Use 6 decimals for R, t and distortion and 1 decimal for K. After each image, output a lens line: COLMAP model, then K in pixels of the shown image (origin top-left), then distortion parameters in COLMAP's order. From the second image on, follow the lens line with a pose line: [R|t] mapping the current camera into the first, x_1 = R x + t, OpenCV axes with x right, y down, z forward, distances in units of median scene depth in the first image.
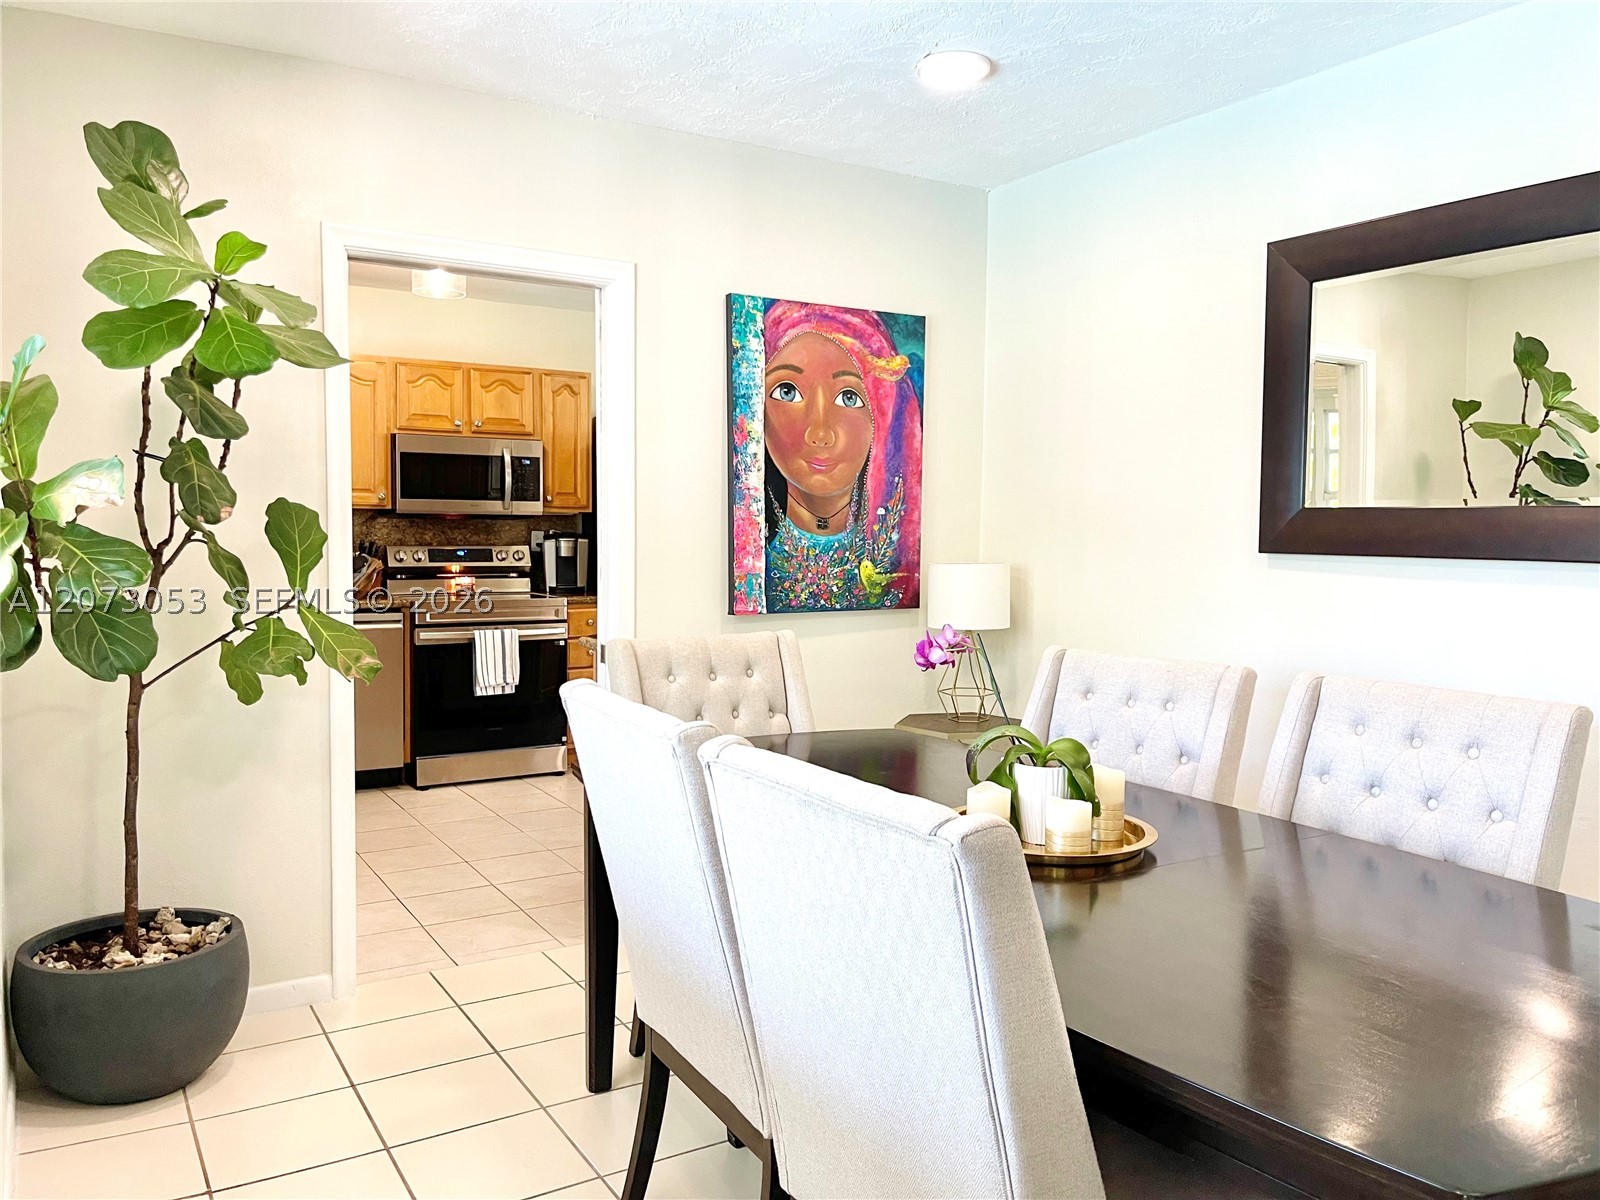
lens RADIAL K [[1243.2, 0, 796.7], [0, 1243.2, 600.5], [0, 0, 1]] dist [0.027933, -0.033782]
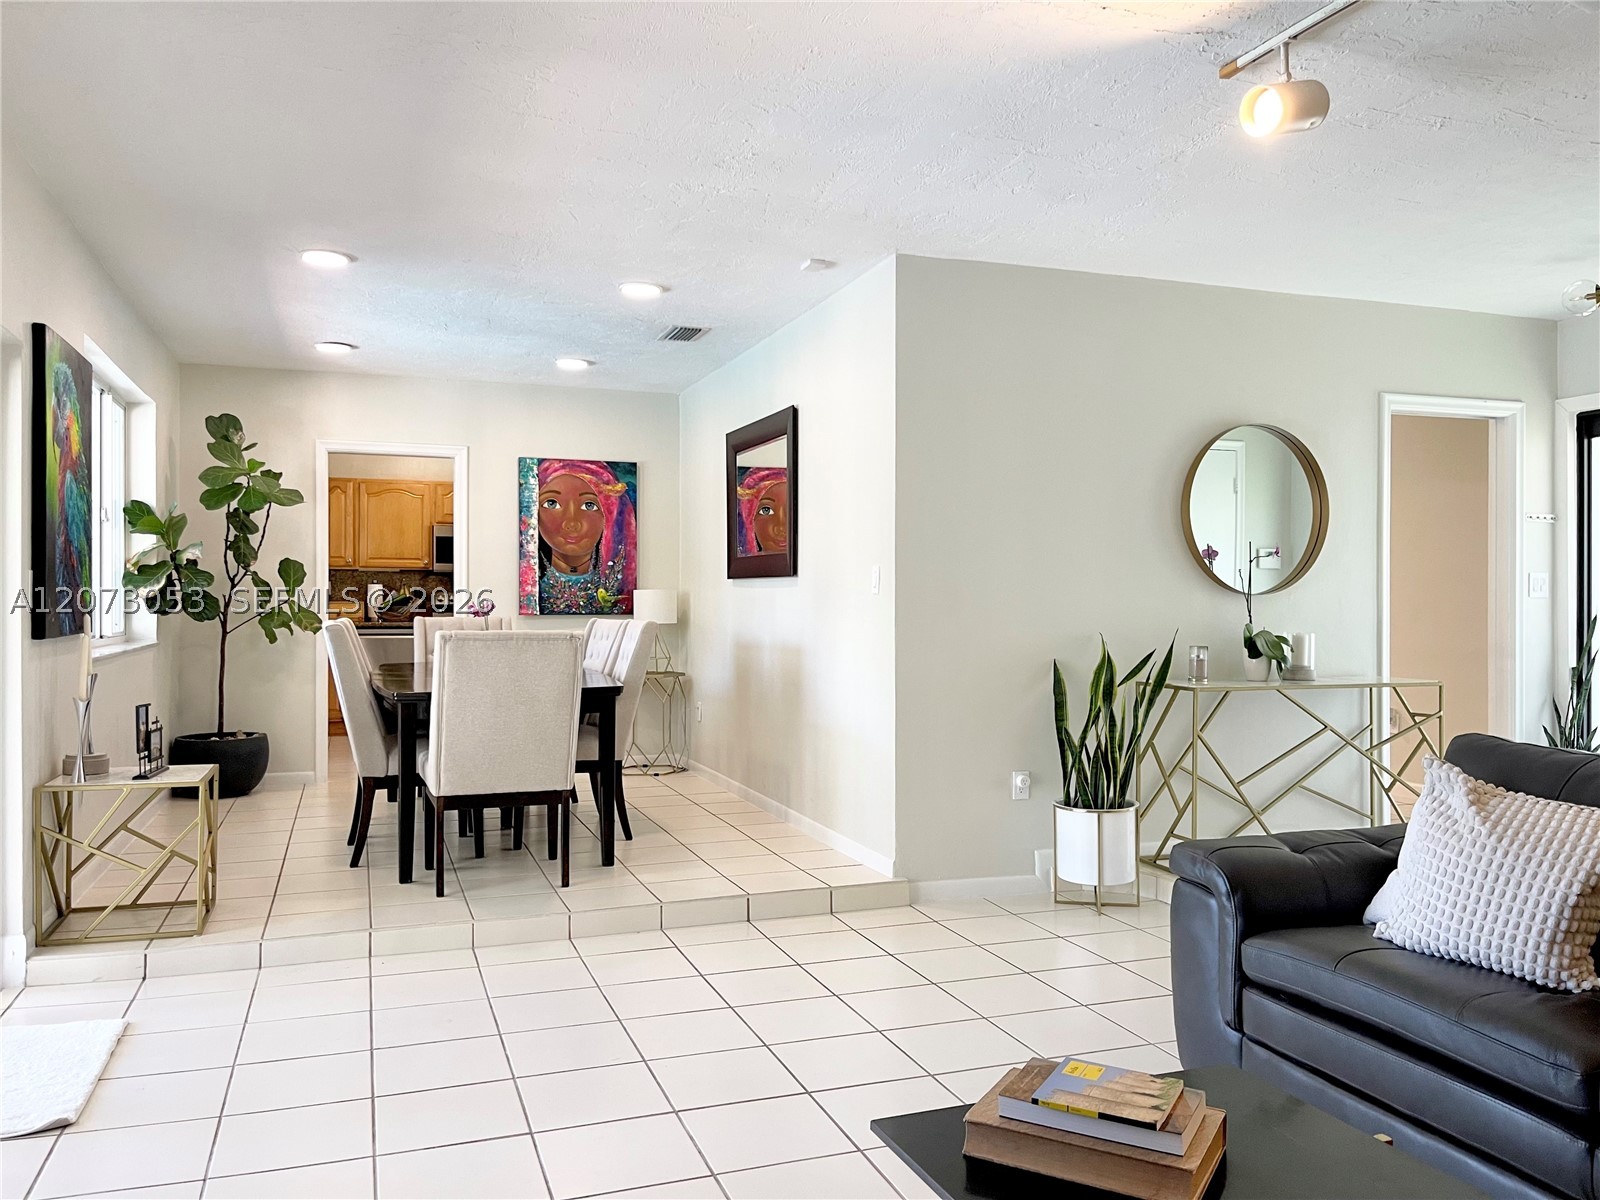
lens RADIAL K [[1243.2, 0, 804.9], [0, 1243.2, 597.5], [0, 0, 1]] dist [0.027933, -0.033782]
pose [[0.982265, -0.007542, -0.187347, 0.768777], [-0.004151, 0.998071, -0.061946, 0.105222], [0.187452, 0.061625, 0.980339, -0.880046]]
